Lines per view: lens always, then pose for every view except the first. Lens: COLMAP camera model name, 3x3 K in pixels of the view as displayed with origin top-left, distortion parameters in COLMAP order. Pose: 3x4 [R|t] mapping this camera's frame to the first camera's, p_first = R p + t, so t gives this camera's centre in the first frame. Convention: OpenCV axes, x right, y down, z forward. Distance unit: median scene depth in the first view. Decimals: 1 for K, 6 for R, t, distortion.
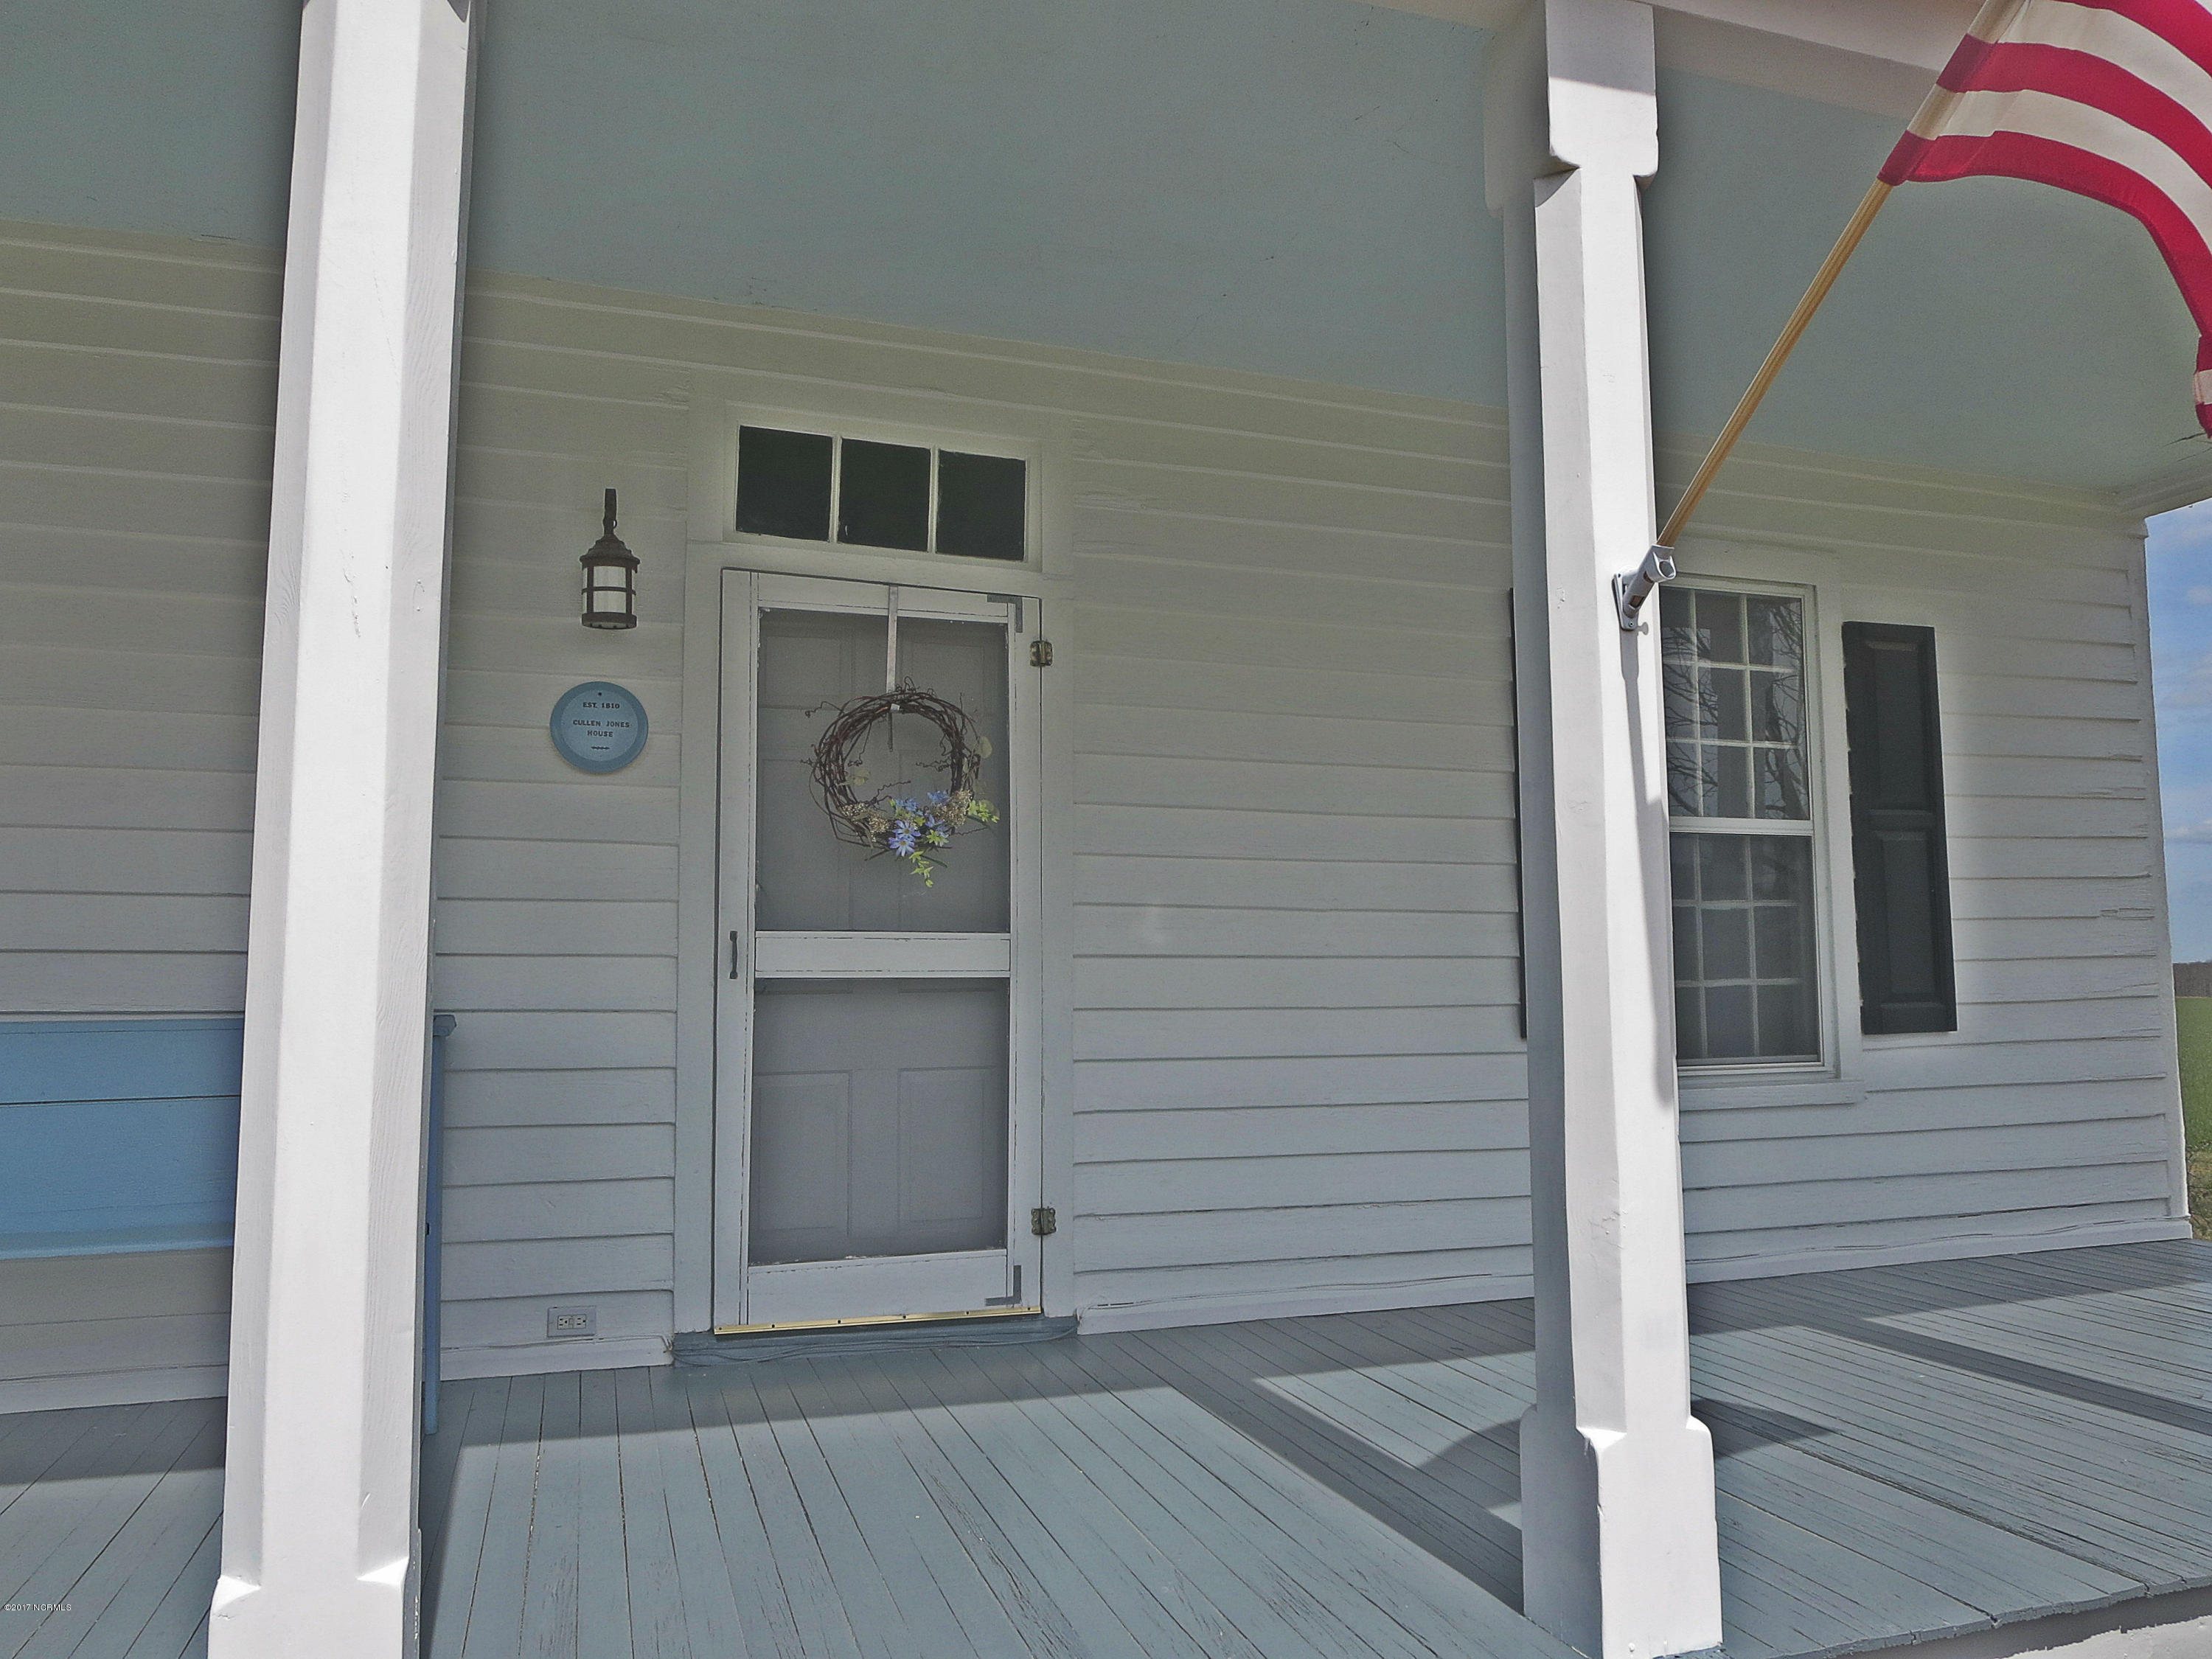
lens RADIAL K [[1545.2, 0, 1103.1], [0, 1545.2, 829.2], [0, 0, 1]] dist [-0.027740, 0.004265]
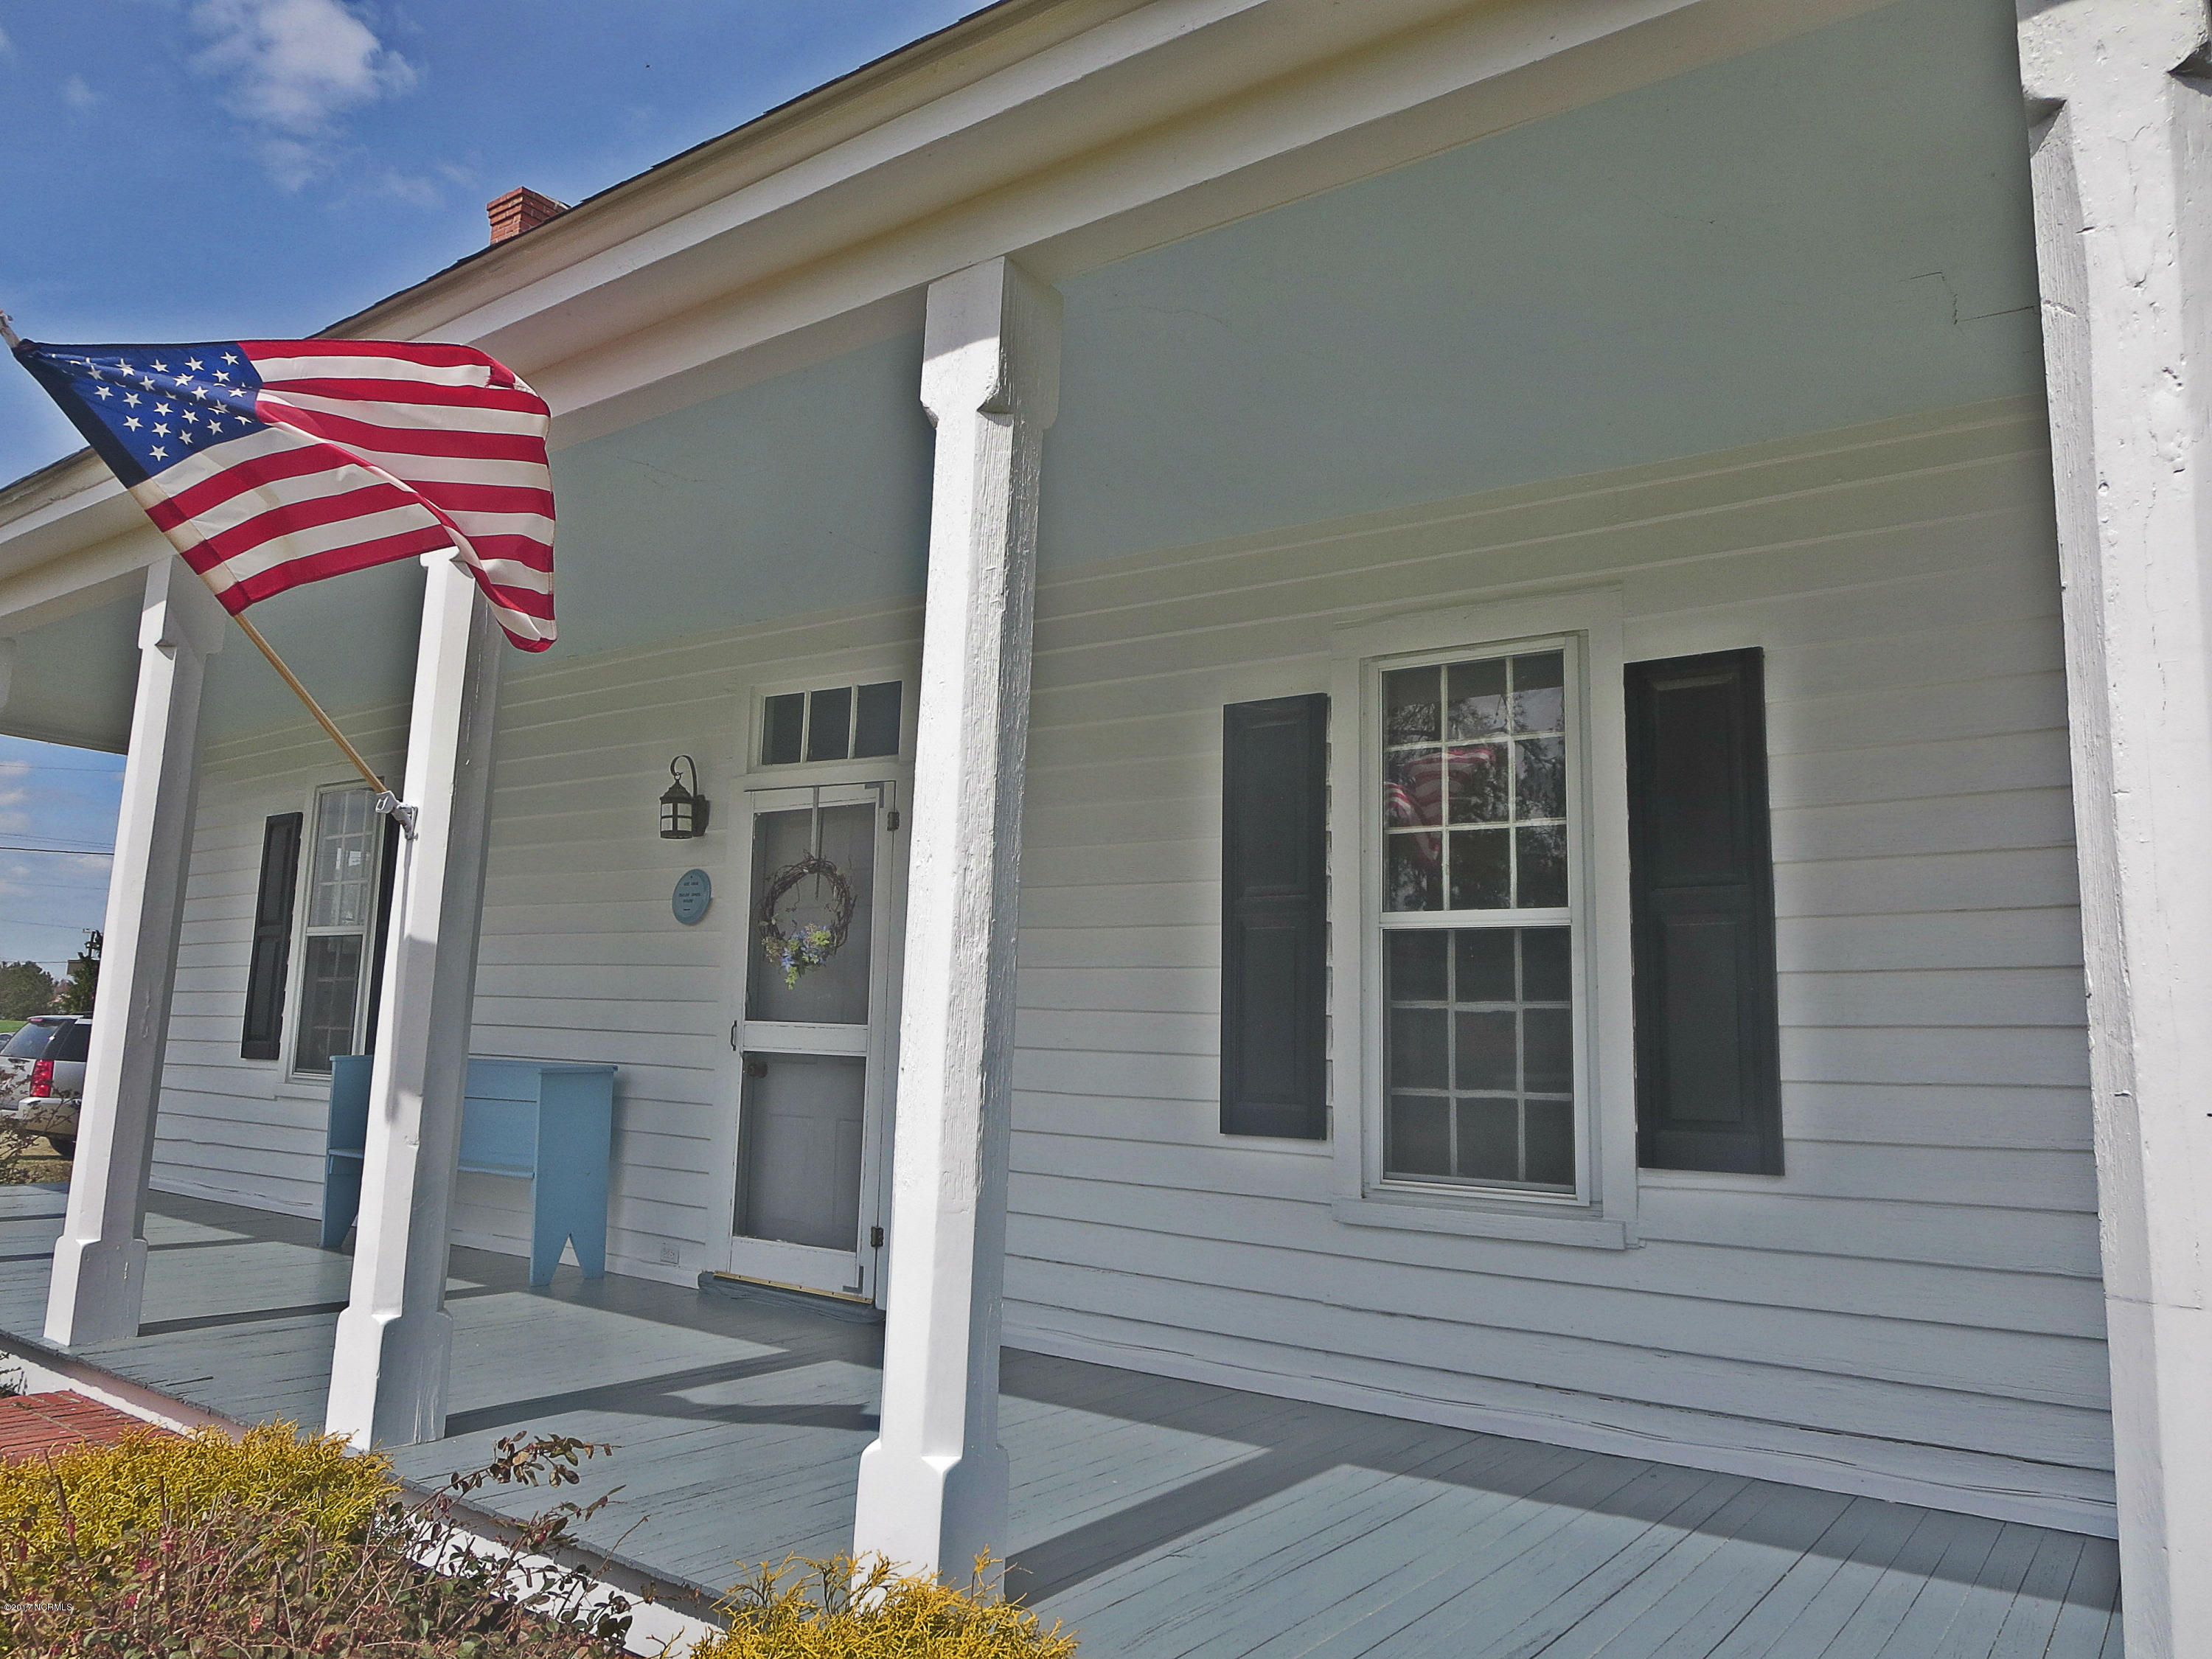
lens RADIAL K [[1545.2, 0, 1116.6], [0, 1545.2, 828.1], [0, 0, 1]] dist [-0.027740, 0.004265]
pose [[0.594120, -0.088837, -0.799455, 1.037502], [0.037699, 0.995866, -0.082646, 0.012182], [0.803492, 0.018963, 0.595013, 0.300233]]
